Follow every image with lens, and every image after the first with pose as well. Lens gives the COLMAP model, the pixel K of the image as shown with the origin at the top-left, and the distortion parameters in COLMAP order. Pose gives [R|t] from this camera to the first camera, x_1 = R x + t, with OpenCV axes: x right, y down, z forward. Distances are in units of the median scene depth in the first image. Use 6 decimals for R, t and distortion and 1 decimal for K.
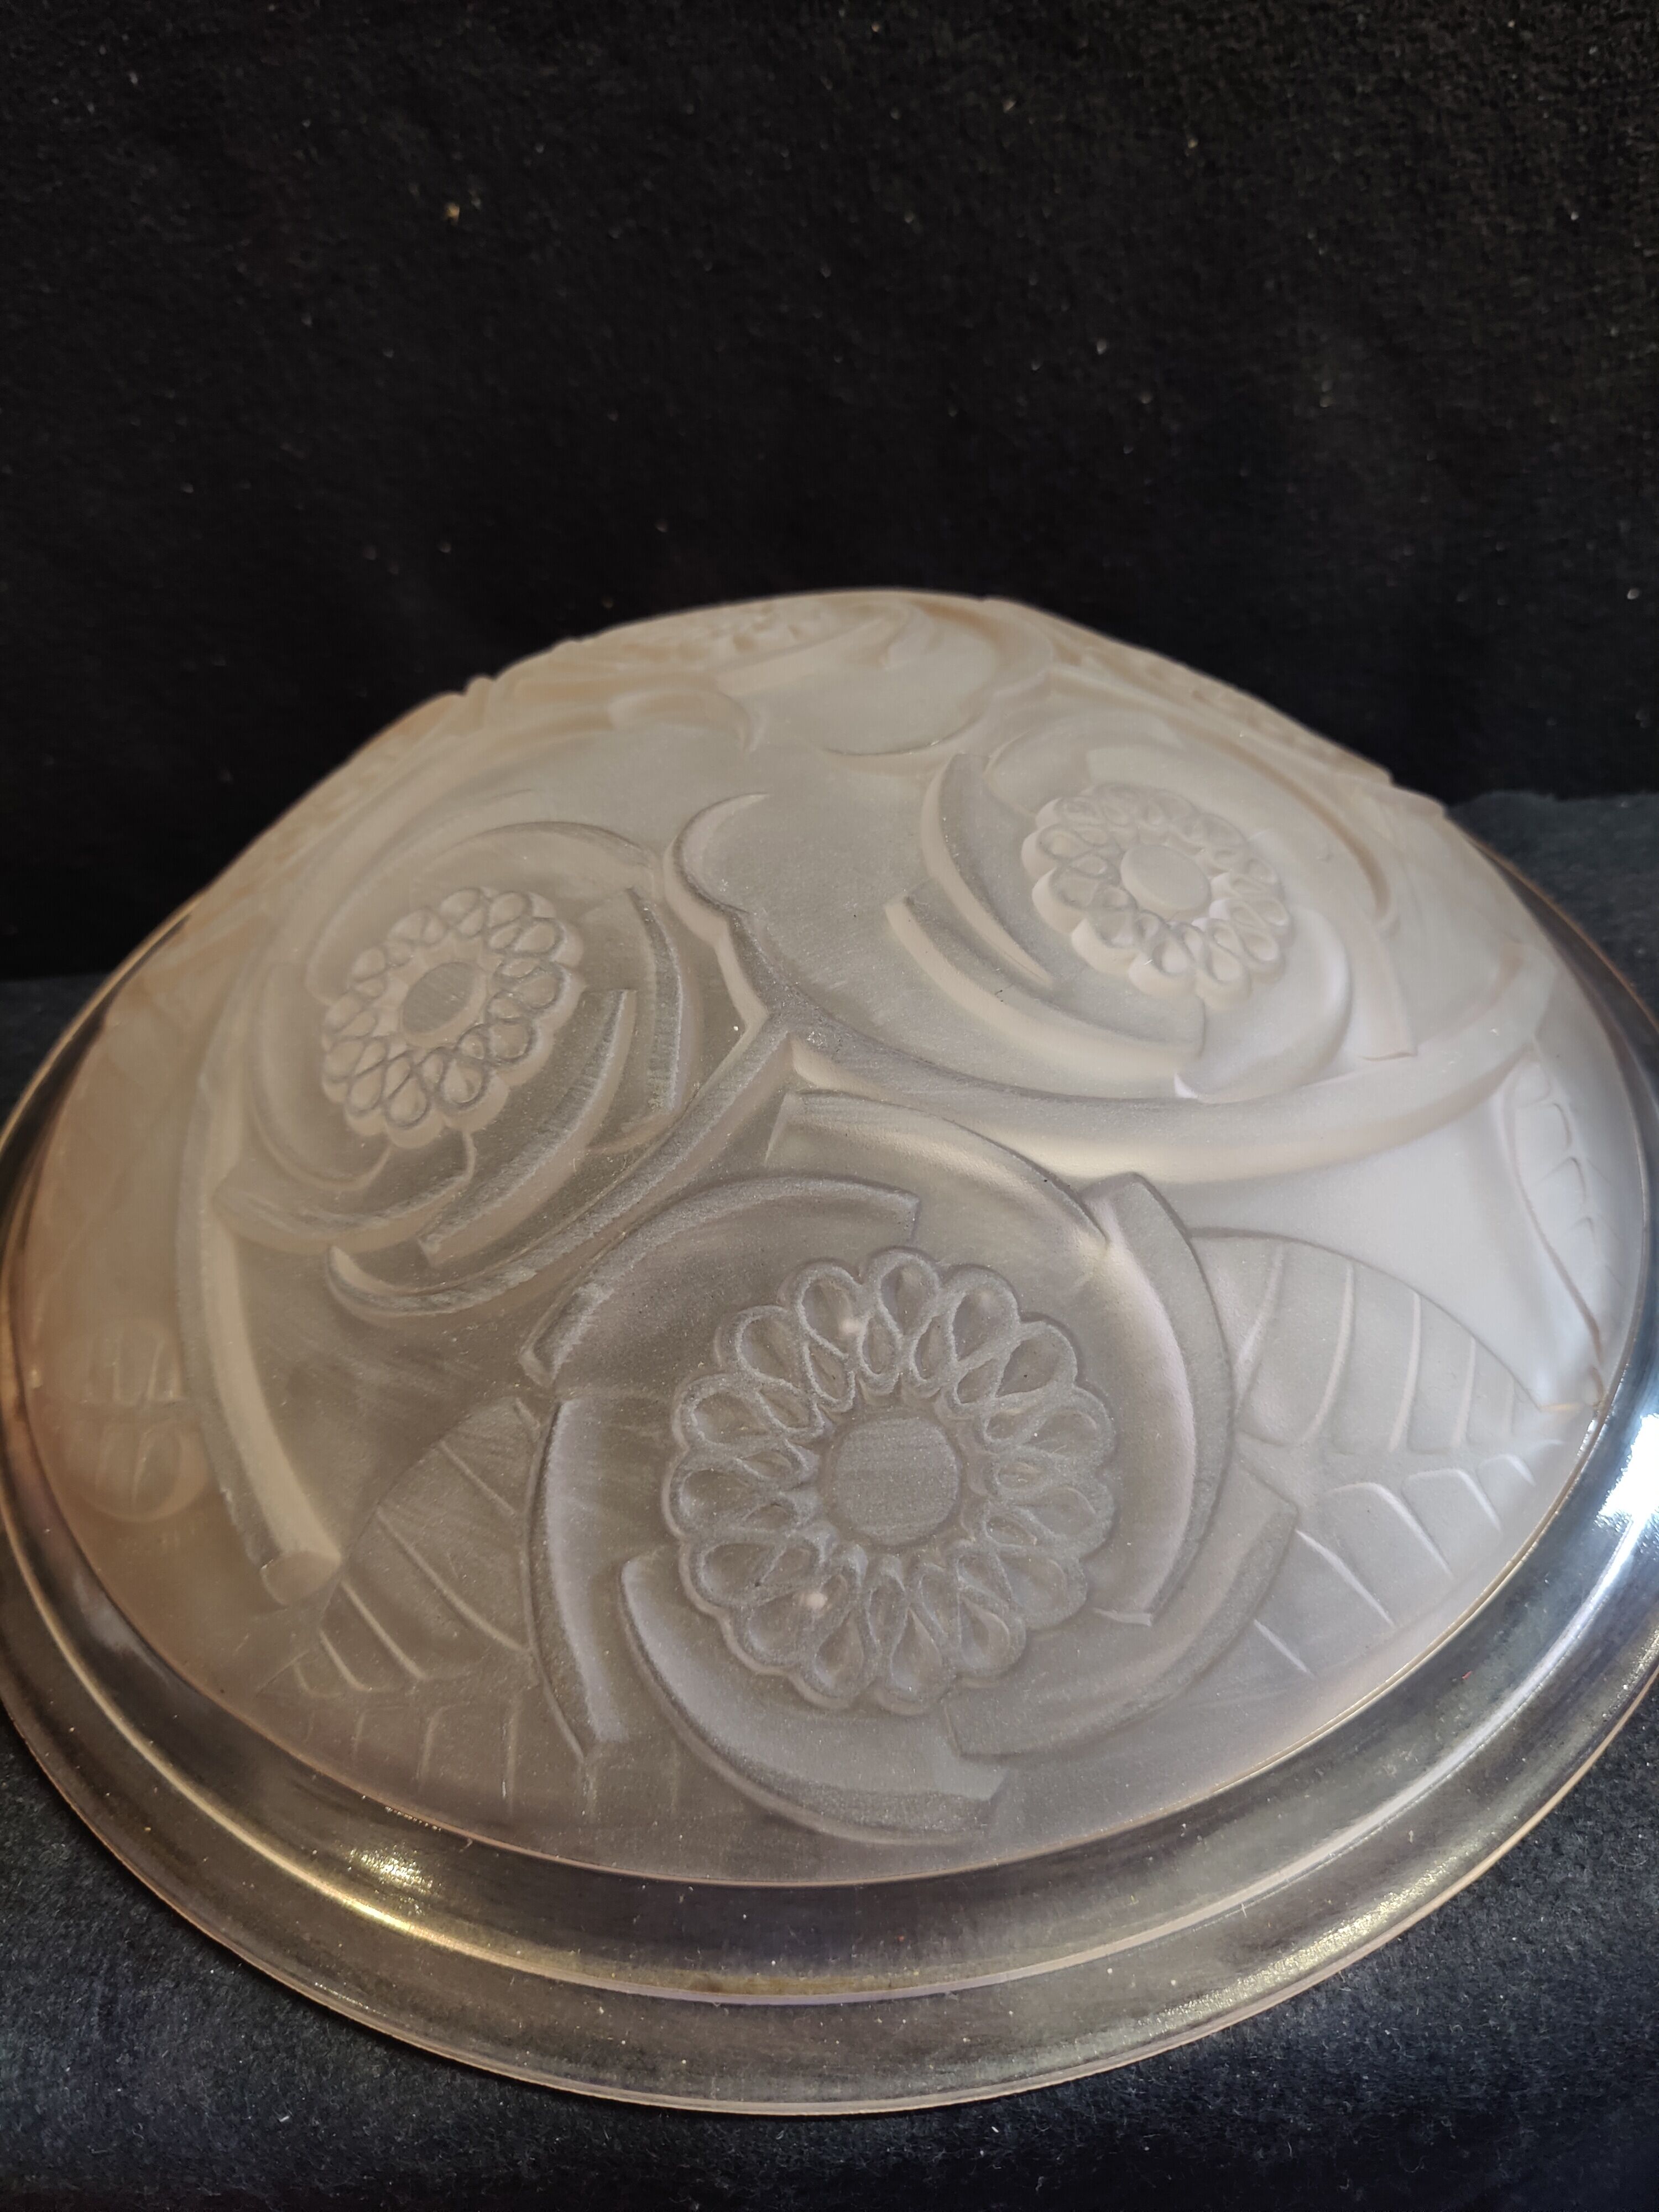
lens RADIAL K [[1607.4, 0, 829.5], [0, 1607.4, 1106.0], [0, 0, 1]] dist [0.008239, -0.040857]
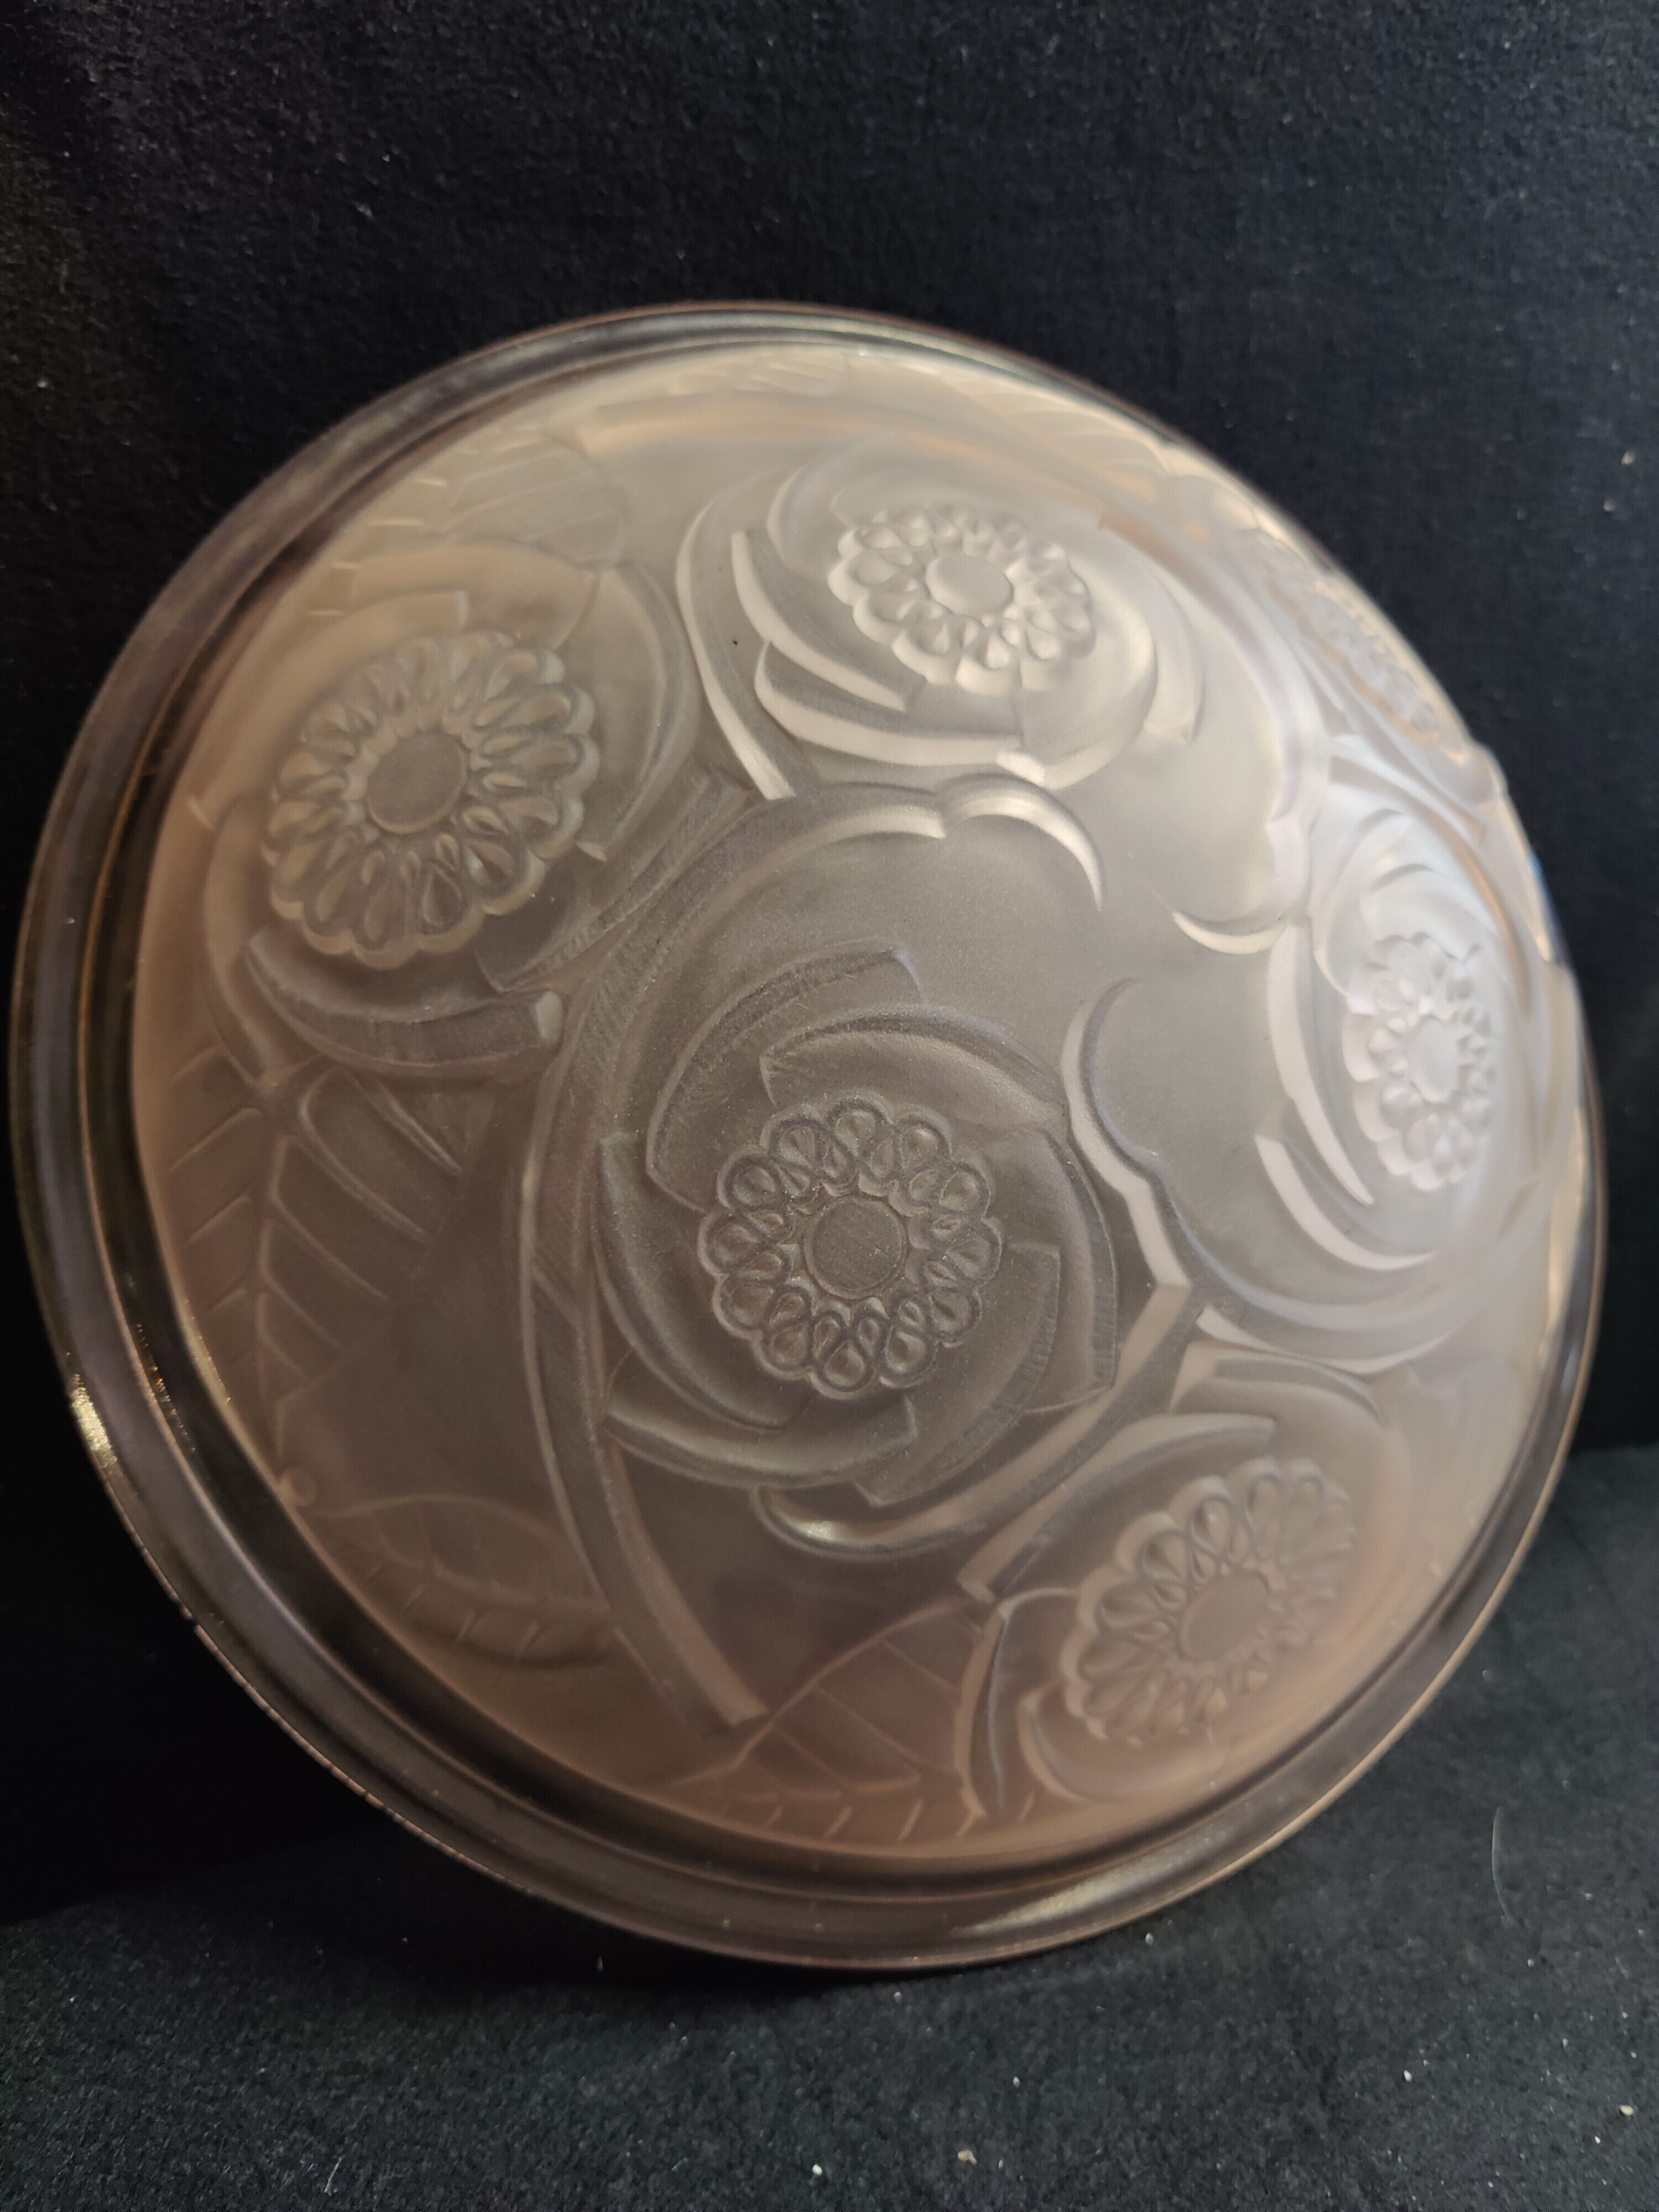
lens RADIAL K [[1624.6, 0, 829.5], [0, 1624.6, 1106.0], [0, 0, 1]] dist [-0.003555, -0.033178]
pose [[0.904230, -0.081387, 0.419219, -0.694528], [-0.162451, 0.842314, 0.513923, -0.671189], [-0.394941, -0.532807, 0.748424, 0.326378]]
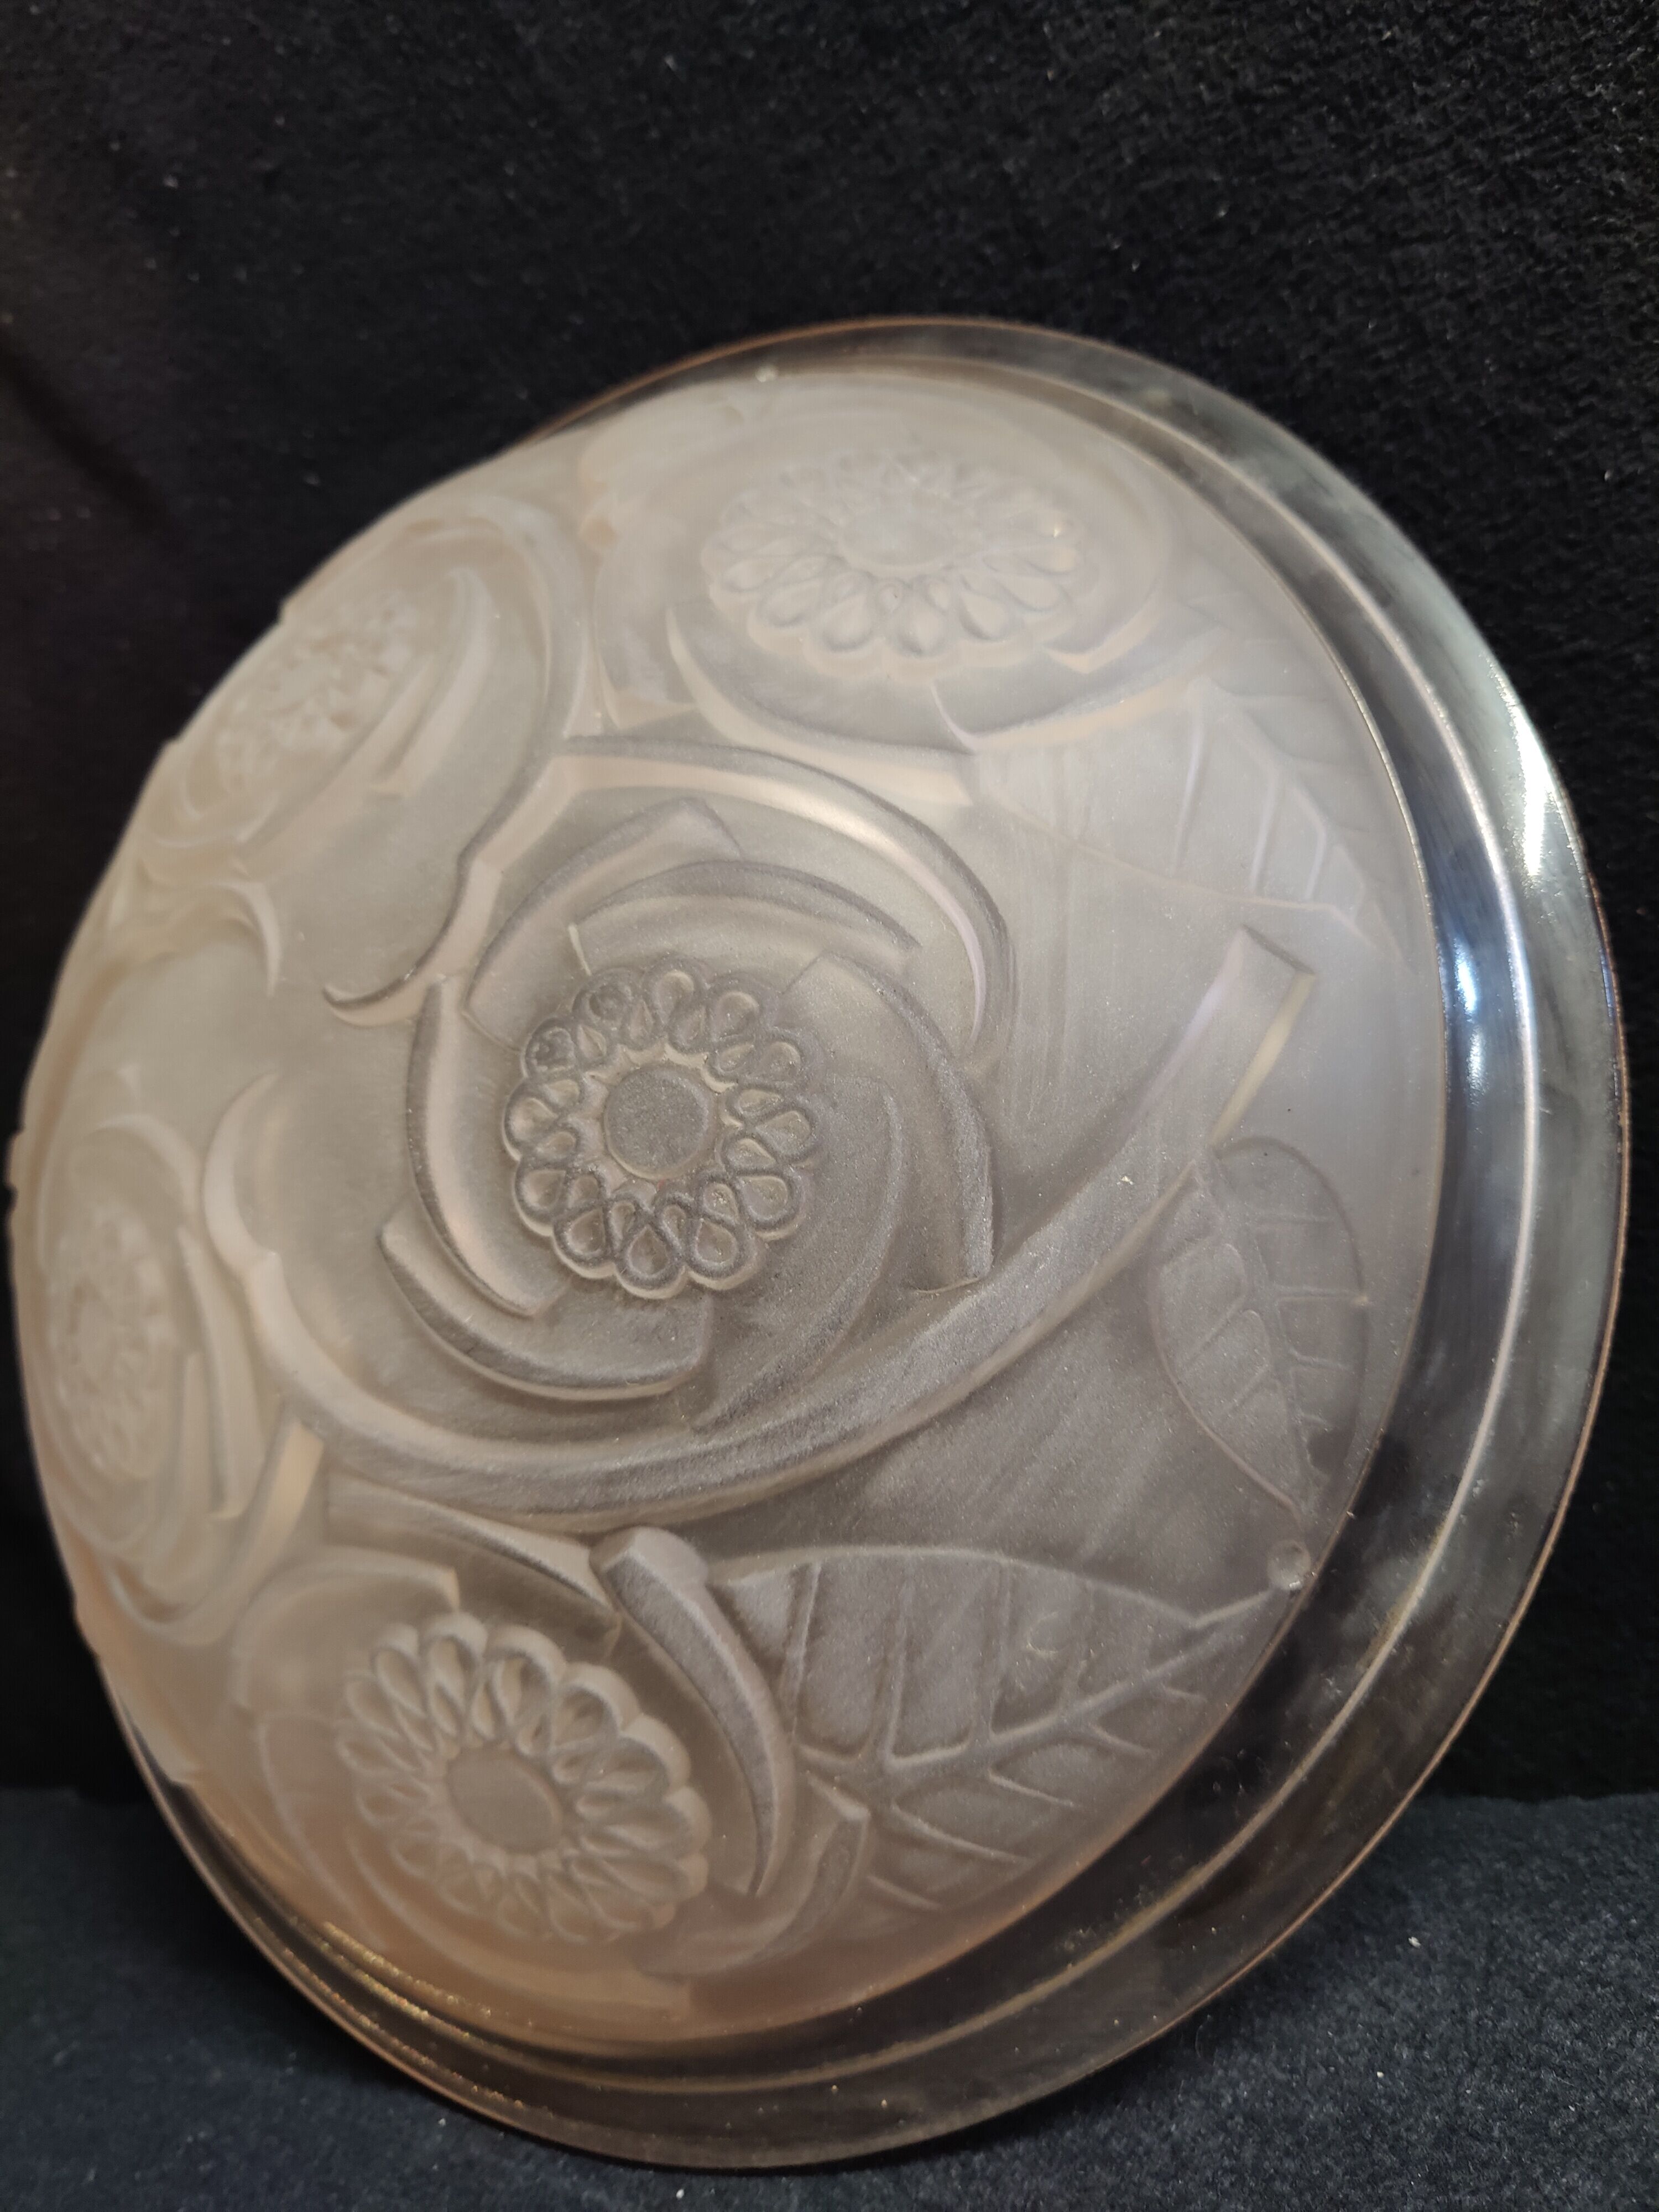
lens RADIAL K [[1656.0, 0, 829.5], [0, 1656.0, 1106.0], [0, 0, 1]] dist [-0.006228, -0.040078]
pose [[0.896218, -0.141328, -0.420500, 0.711430], [0.325268, 0.853906, 0.406257, -0.507387], [0.301652, -0.500870, 0.811255, 0.351315]]
